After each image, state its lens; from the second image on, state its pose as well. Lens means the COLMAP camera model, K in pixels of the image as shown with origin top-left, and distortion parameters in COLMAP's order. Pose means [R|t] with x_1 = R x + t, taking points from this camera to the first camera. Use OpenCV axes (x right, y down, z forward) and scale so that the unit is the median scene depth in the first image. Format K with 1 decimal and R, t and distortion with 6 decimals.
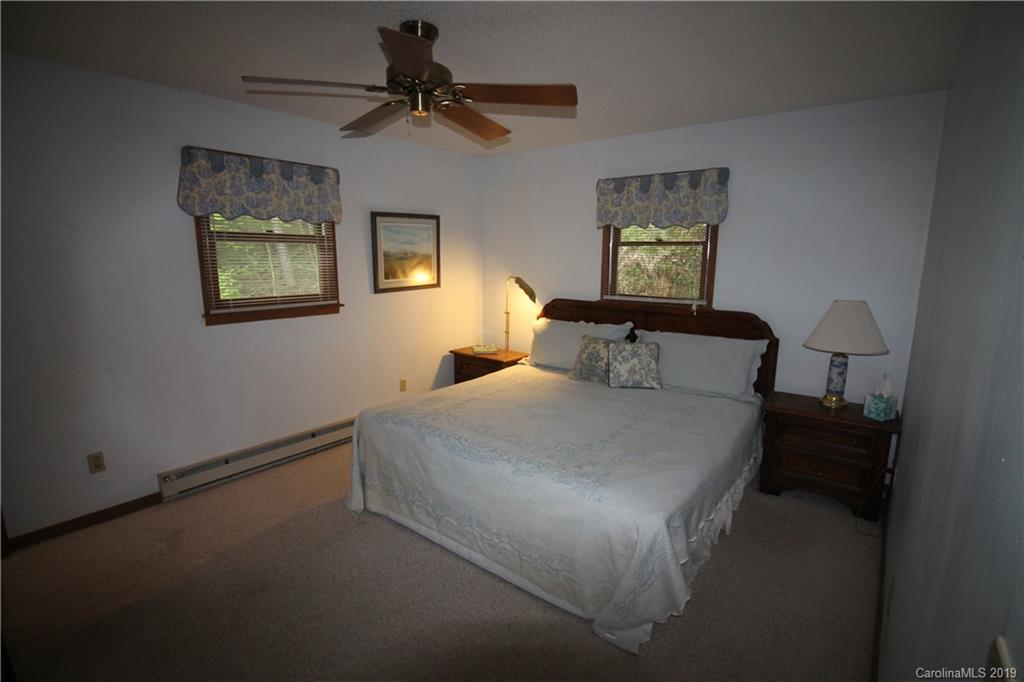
lens RADIAL K [[485.6, 0, 514.1], [0, 485.6, 342.2], [0, 0, 1]] dist [0.002086, -0.013941]
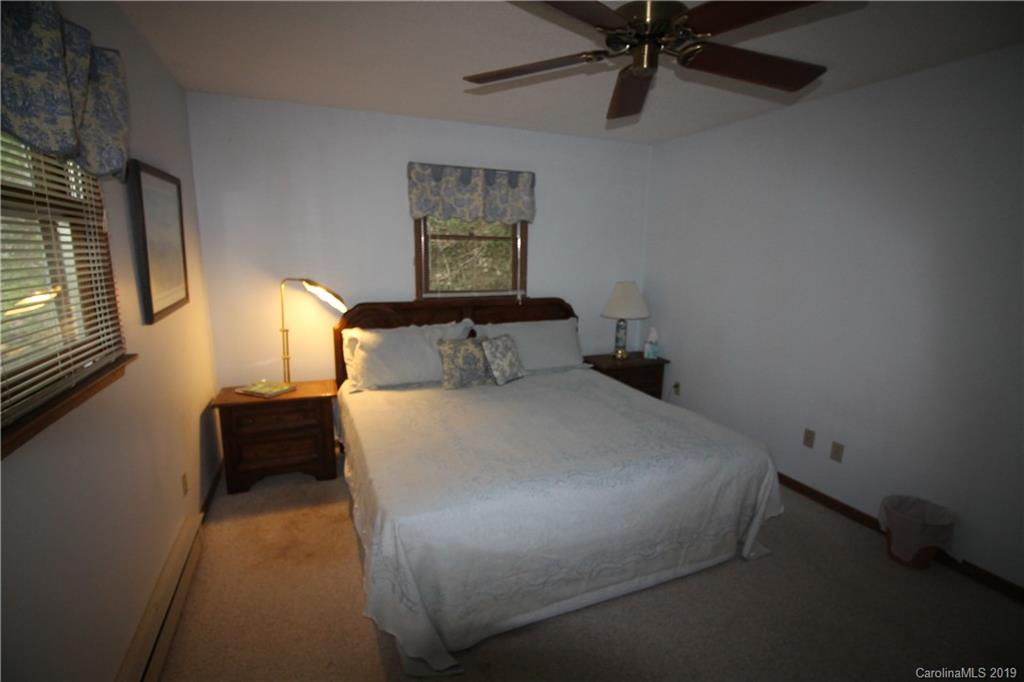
lens RADIAL K [[485.6, 0, 514.1], [0, 485.6, 342.2], [0, 0, 1]] dist [0.002086, -0.013941]
pose [[0.477069, -0.160868, 0.864018, -0.579010], [0.147658, 0.983802, 0.101641, -0.082171], [-0.866373, 0.079089, 0.493095, 0.459572]]
